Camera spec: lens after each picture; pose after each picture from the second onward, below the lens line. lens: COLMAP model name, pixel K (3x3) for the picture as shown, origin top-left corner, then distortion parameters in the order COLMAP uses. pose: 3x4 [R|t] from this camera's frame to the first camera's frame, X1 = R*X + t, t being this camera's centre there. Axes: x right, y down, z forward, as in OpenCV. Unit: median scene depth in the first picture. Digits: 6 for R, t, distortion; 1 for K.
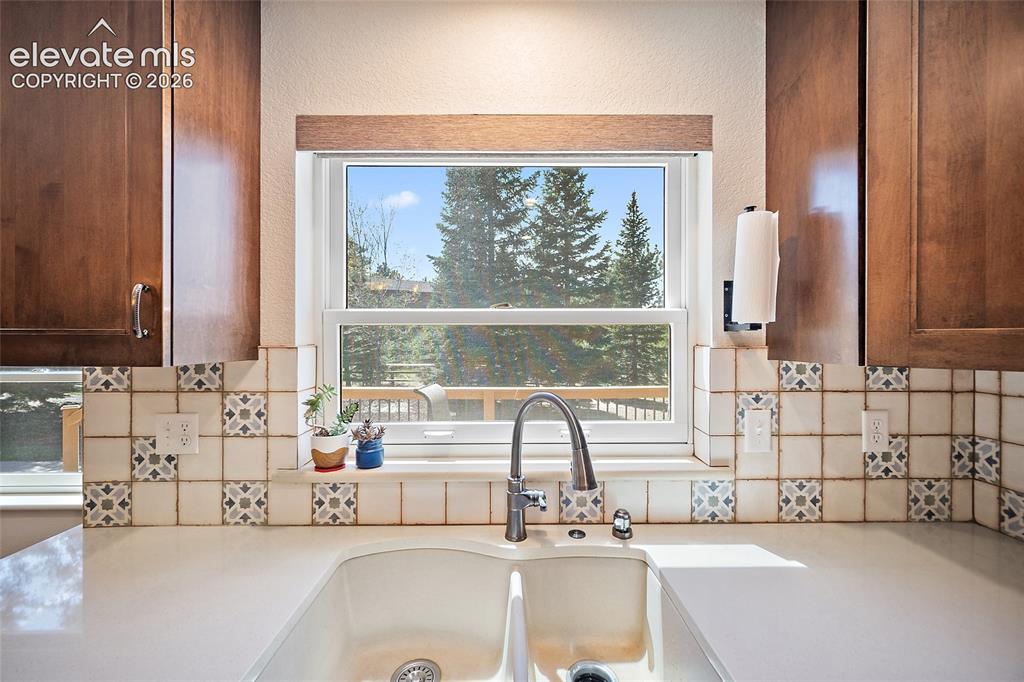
lens RADIAL K [[411.6, 0, 514.1], [0, 411.6, 340.2], [0, 0, 1]] dist [-0.000055, -0.000220]
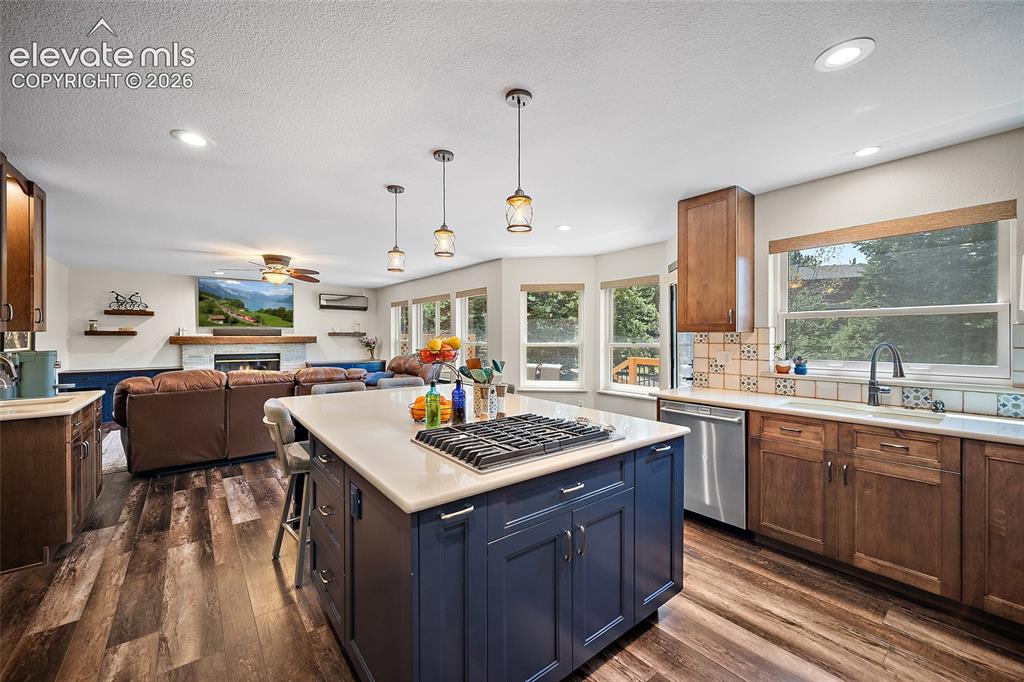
lens RADIAL K [[411.6, 0, 507.1], [0, 411.6, 338.9], [0, 0, 1]] dist [-0.000055, -0.000220]
pose [[0.609904, 0.002576, -0.792471, 0.567001], [0.000327, 0.999994, 0.003502, 0.080603], [0.792476, -0.002395, 0.609899, -2.020680]]
